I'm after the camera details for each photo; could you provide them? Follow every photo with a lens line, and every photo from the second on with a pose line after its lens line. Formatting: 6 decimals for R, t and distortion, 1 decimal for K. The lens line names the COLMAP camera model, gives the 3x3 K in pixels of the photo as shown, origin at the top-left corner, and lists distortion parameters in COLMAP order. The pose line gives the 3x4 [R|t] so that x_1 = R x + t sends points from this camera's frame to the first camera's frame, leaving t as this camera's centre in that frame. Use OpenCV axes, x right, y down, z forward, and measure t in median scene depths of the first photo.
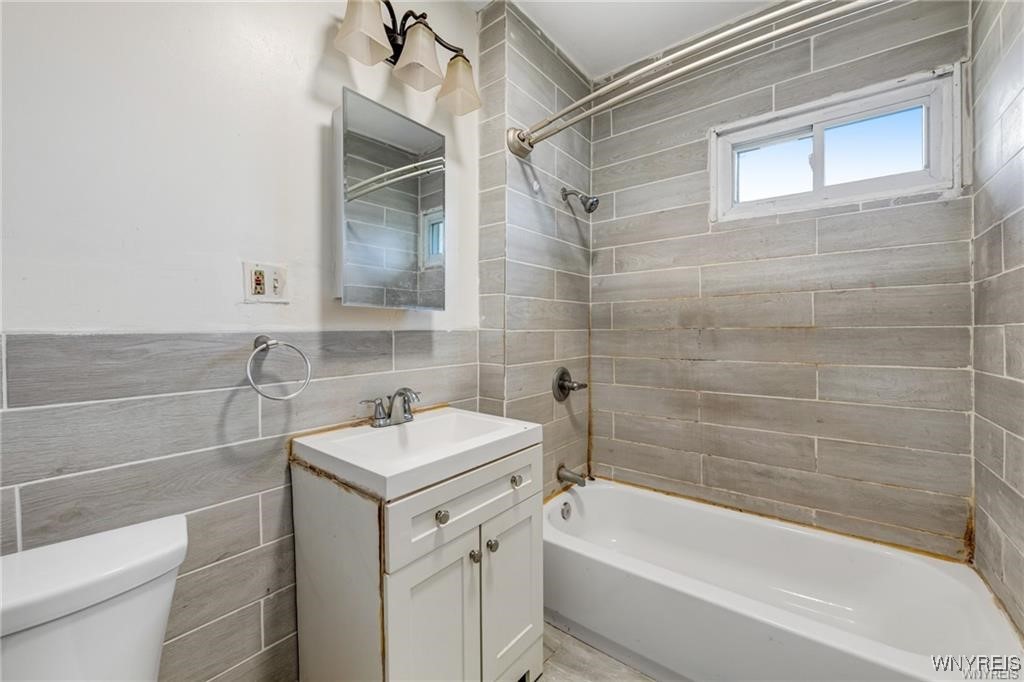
lens RADIAL K [[403.1, 0, 515.4], [0, 403.1, 337.9], [0, 0, 1]] dist [-0.000083, -0.000070]
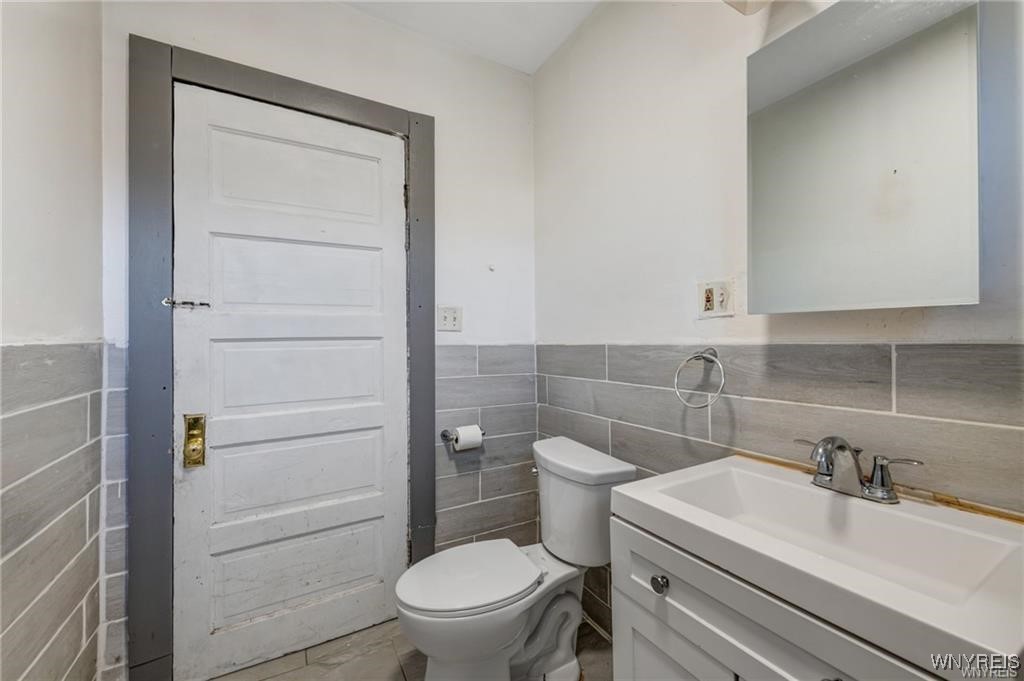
lens RADIAL K [[418.7, 0, 516.3], [0, 418.7, 335.7], [0, 0, 1]] dist [0.000188, -0.000067]
pose [[-0.368807, 0.000570, -0.929506, 0.610112], [-0.004045, 0.999989, 0.002219, -0.038768], [0.929497, 0.004578, -0.368801, 0.922689]]
